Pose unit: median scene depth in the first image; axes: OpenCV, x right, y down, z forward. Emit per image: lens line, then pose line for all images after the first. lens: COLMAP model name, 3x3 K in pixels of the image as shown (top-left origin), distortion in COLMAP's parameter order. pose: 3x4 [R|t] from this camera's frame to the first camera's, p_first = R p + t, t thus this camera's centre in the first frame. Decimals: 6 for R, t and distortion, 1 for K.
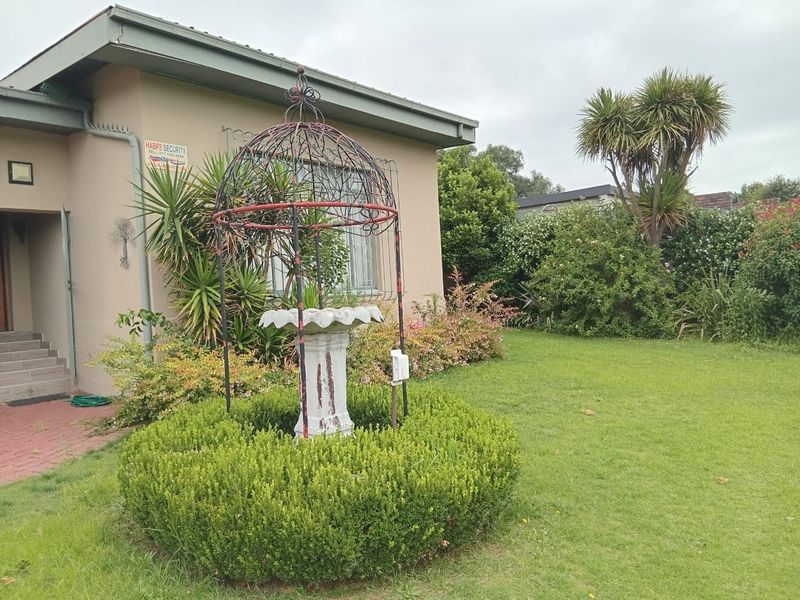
lens RADIAL K [[608.4, 0, 400.1], [0, 608.4, 295.8], [0, 0, 1]] dist [0.091538, -0.151446]
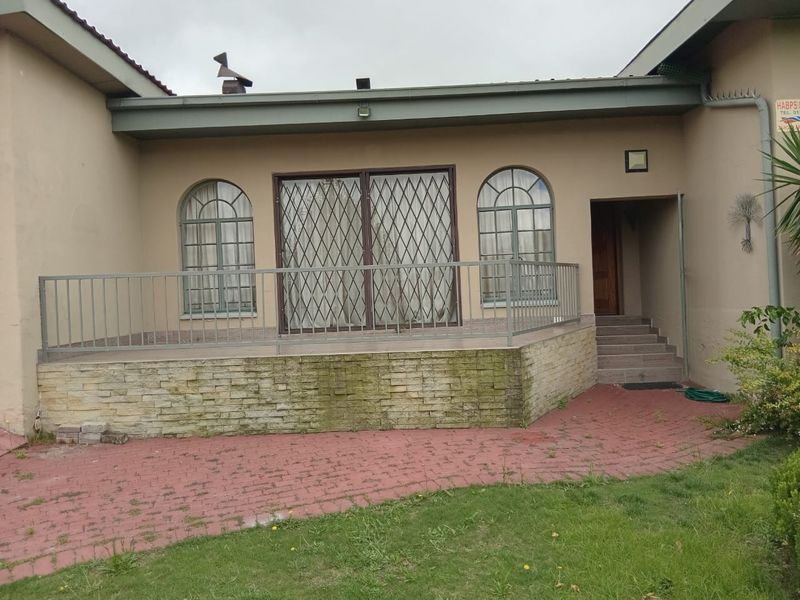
lens RADIAL K [[608.4, 0, 400.1], [0, 608.4, 295.8], [0, 0, 1]] dist [0.091538, -0.151446]
pose [[0.632701, 0.022428, -0.774071, -0.077379], [0.000464, 0.999569, 0.029340, -0.008079], [0.774396, -0.018922, 0.632418, 0.055689]]
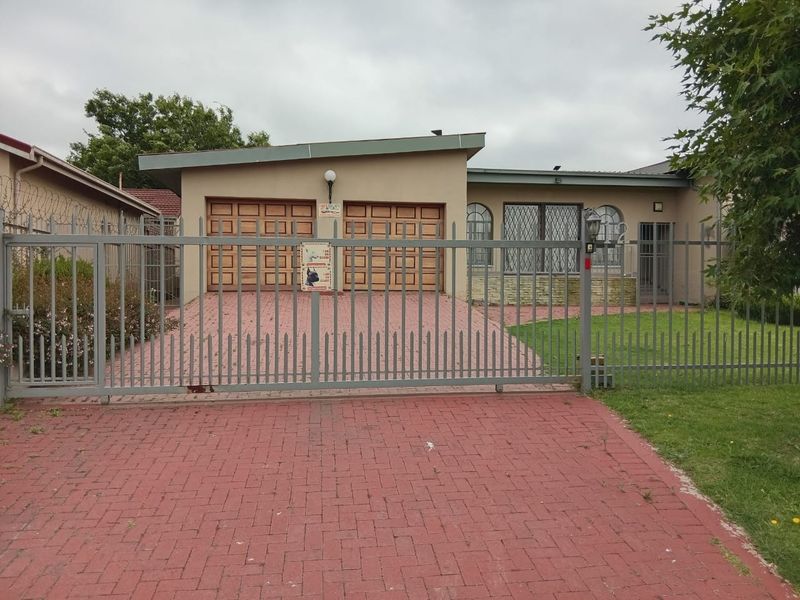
lens RADIAL K [[608.4, 0, 400.1], [0, 608.4, 295.8], [0, 0, 1]] dist [0.091538, -0.151446]
pose [[0.760198, 0.045056, -0.648128, 0.207362], [-0.039041, 0.998958, 0.023653, 0.142656], [0.648518, 0.007323, 0.761164, -1.668246]]
